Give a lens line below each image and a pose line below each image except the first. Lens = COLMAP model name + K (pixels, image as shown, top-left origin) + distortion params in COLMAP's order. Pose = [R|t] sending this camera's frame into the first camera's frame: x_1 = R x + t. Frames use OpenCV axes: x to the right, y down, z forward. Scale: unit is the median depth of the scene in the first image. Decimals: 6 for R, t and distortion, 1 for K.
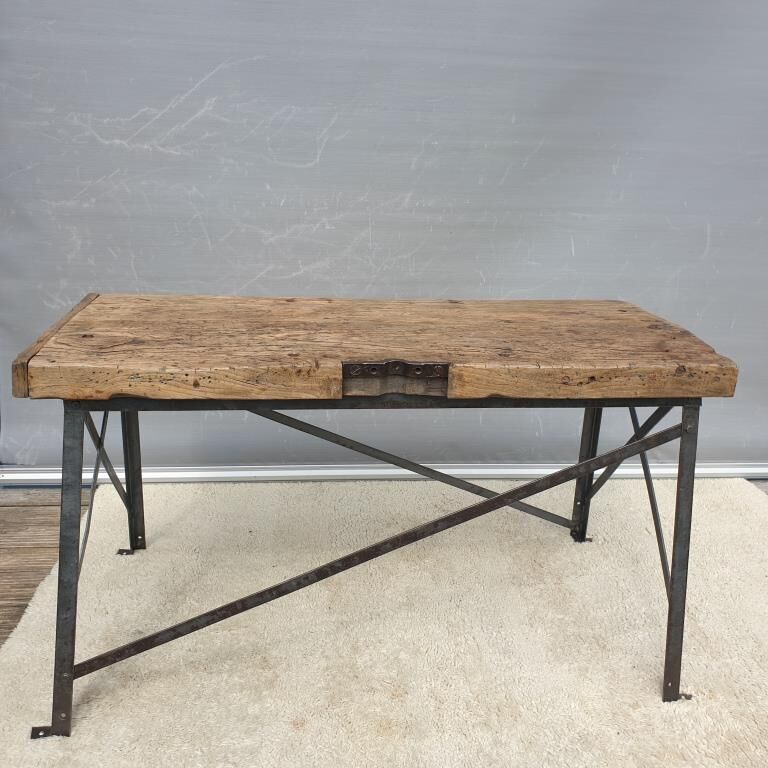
lens RADIAL K [[799.1, 0, 382.8], [0, 799.1, 378.8], [0, 0, 1]] dist [0.012996, 0.000000]
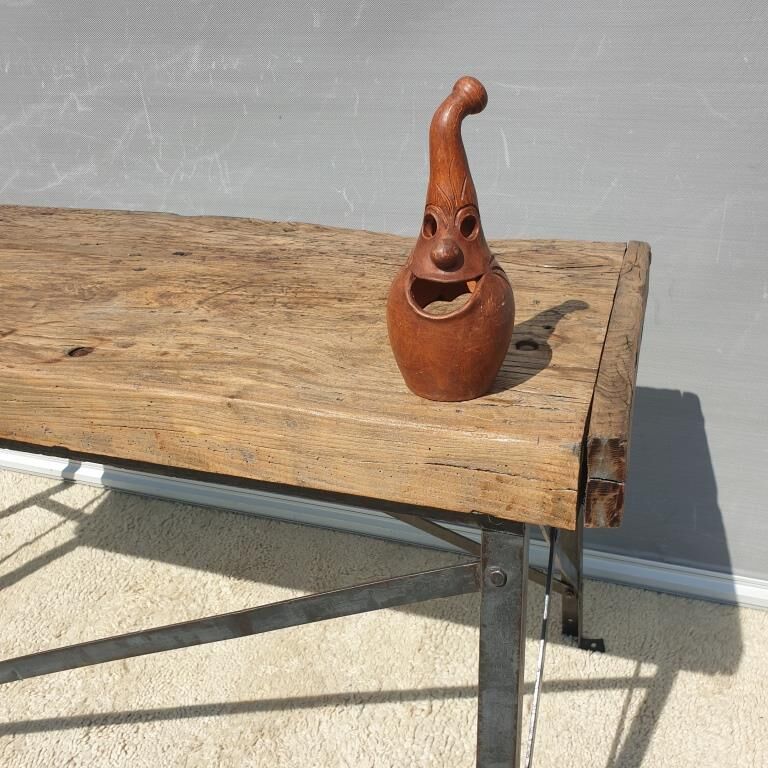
lens RADIAL K [[799.1, 0, 391.0], [0, 799.1, 400.0], [0, 0, 1]] dist [0.012996, 0.000000]
pose [[0.914807, 0.136178, -0.380243, 0.557928], [-0.081193, 0.984232, 0.157150, -0.111962], [0.395647, -0.112888, 0.911438, 0.666848]]
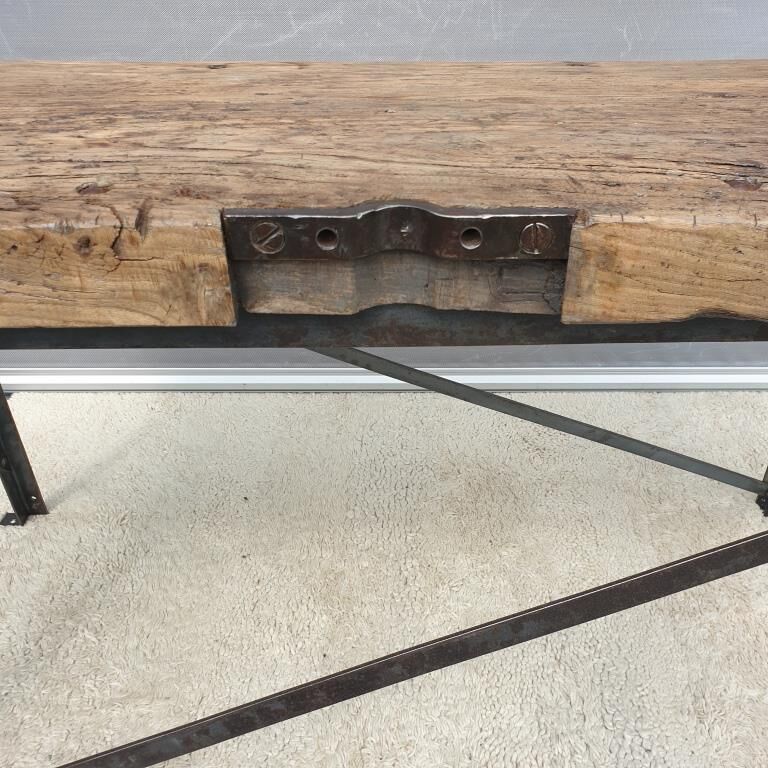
lens RADIAL K [[799.1, 0, 393.4], [0, 799.1, 399.5], [0, 0, 1]] dist [0.012996, 0.000000]
pose [[0.994442, 0.019707, -0.103429, 0.038744], [0.004432, 0.973622, 0.228123, -0.016384], [0.105196, -0.227313, 0.968123, 0.552137]]
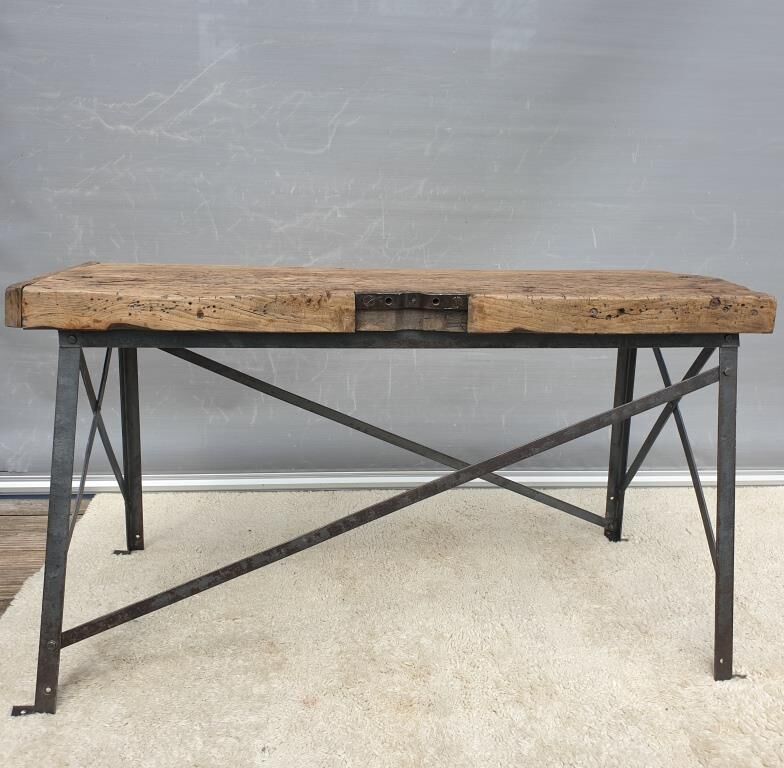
lens RADIAL K [[839.1, 0, 393.0], [0, 839.1, 379.5], [0, 0, 1]] dist [0.023719, 0.000000]
pose [[0.999912, -0.012008, -0.005706, -0.001351], [0.011354, 0.994584, -0.103317, 0.148331], [0.006916, 0.103244, 0.994632, 0.019732]]
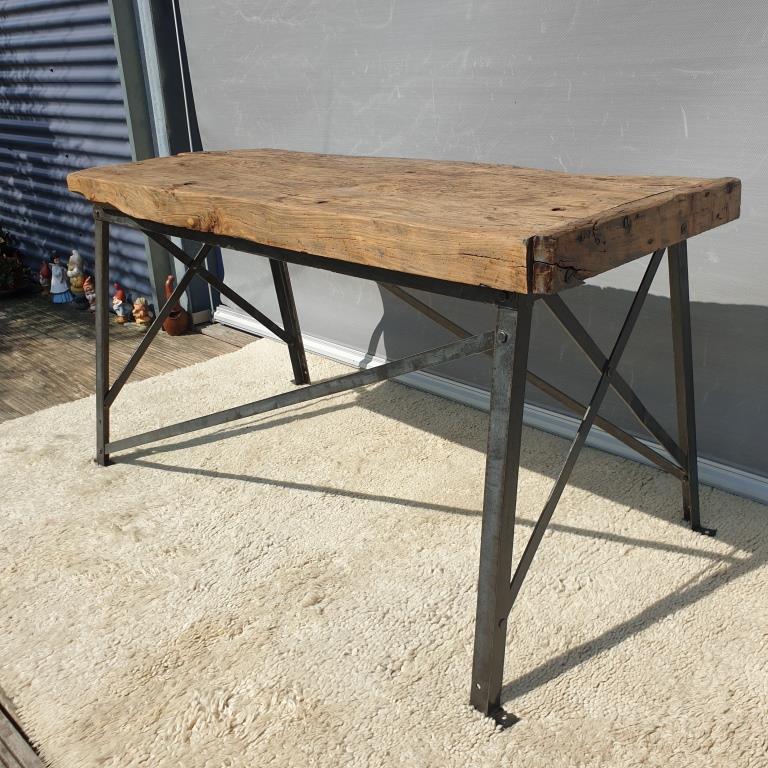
lens RADIAL K [[799.1, 0, 387.0], [0, 799.1, 385.8], [0, 0, 1]] dist [0.012996, 0.000000]
pose [[0.630099, 0.238588, -0.738953, 0.882300], [-0.168154, 0.970971, 0.170117, -0.032000], [0.758090, 0.017067, 0.651927, 0.540654]]
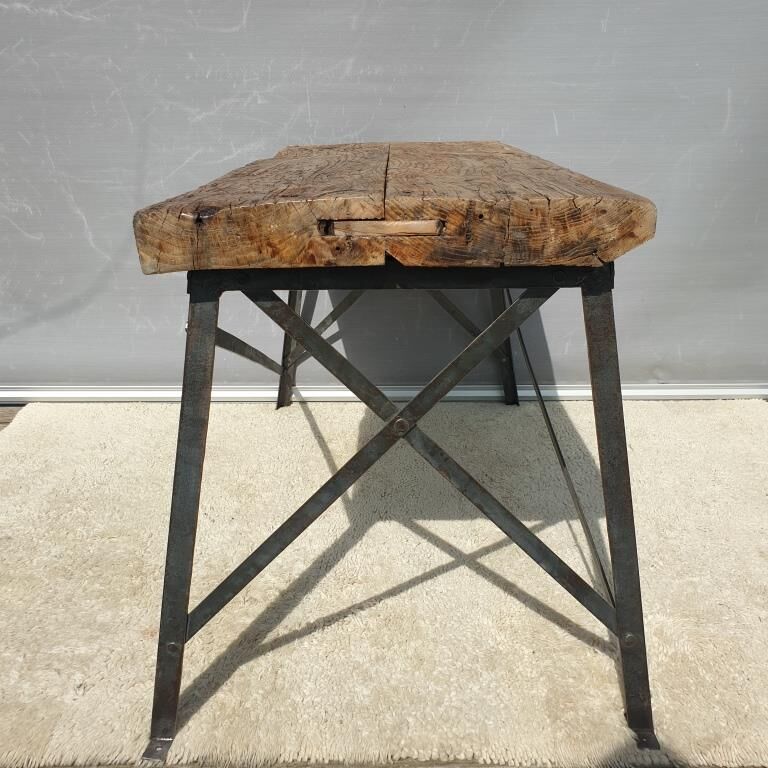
lens RADIAL K [[799.1, 0, 382.8], [0, 799.1, 386.1], [0, 0, 1]] dist [0.012996, 0.000000]
pose [[0.996072, -0.004777, -0.088422, 0.188477], [0.007238, 0.999595, 0.027536, 0.131818], [0.088254, -0.028067, 0.995702, 0.168200]]
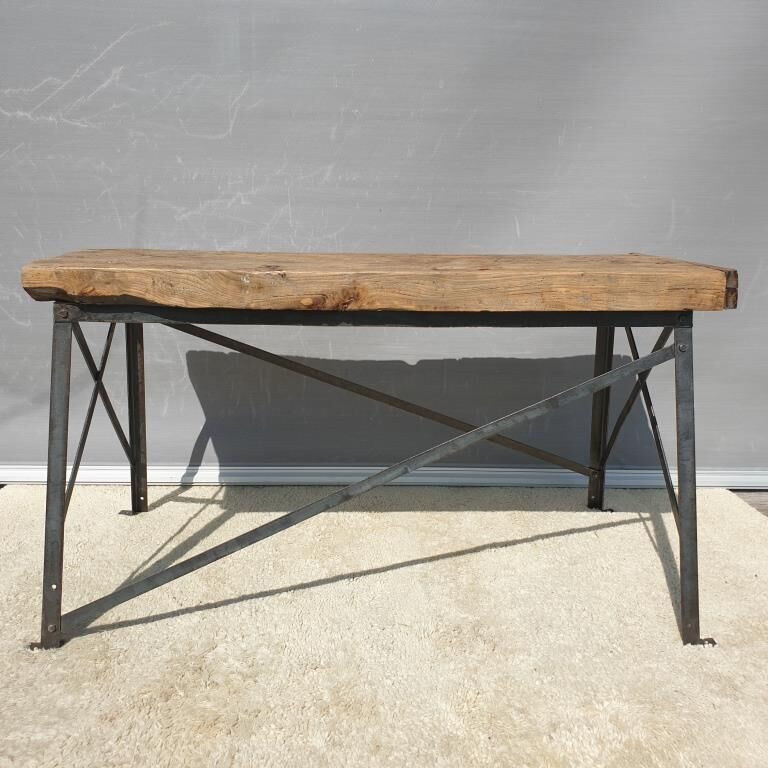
lens RADIAL K [[799.1, 0, 386.5], [0, 799.1, 378.4], [0, 0, 1]] dist [0.012996, 0.000000]
pose [[0.997534, -0.003378, -0.070106, 0.216784], [-0.003018, 0.995852, -0.090938, 0.133013], [0.070122, 0.090926, 0.993386, 0.131884]]
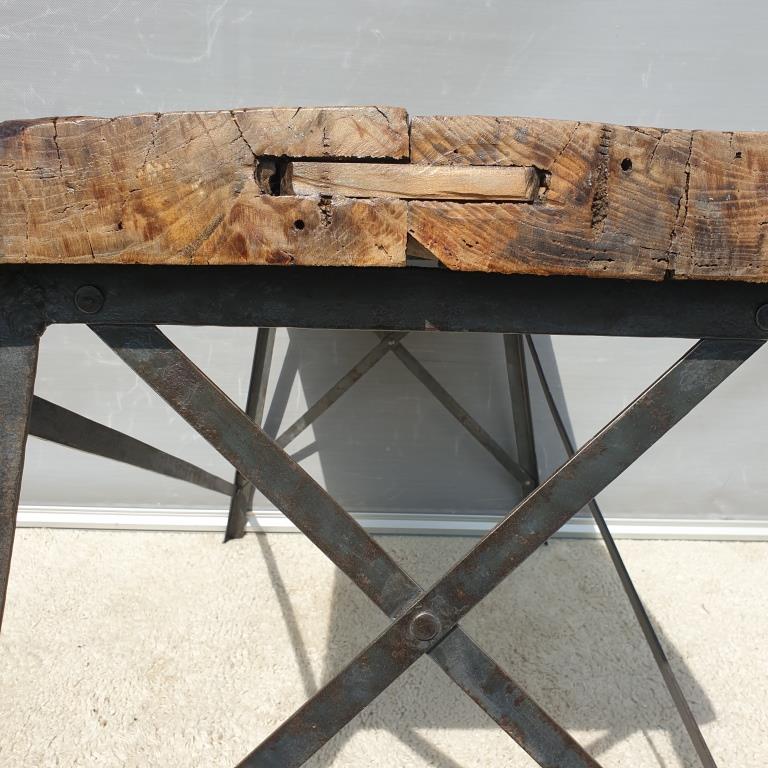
lens RADIAL K [[799.1, 0, 394.8], [0, 799.1, 374.9], [0, 0, 1]] dist [0.012996, 0.000000]
pose [[0.998820, 0.010626, -0.047388, 0.153836], [-0.016912, 0.990796, -0.134300, 0.128942], [0.045525, 0.134943, 0.989807, 0.452926]]
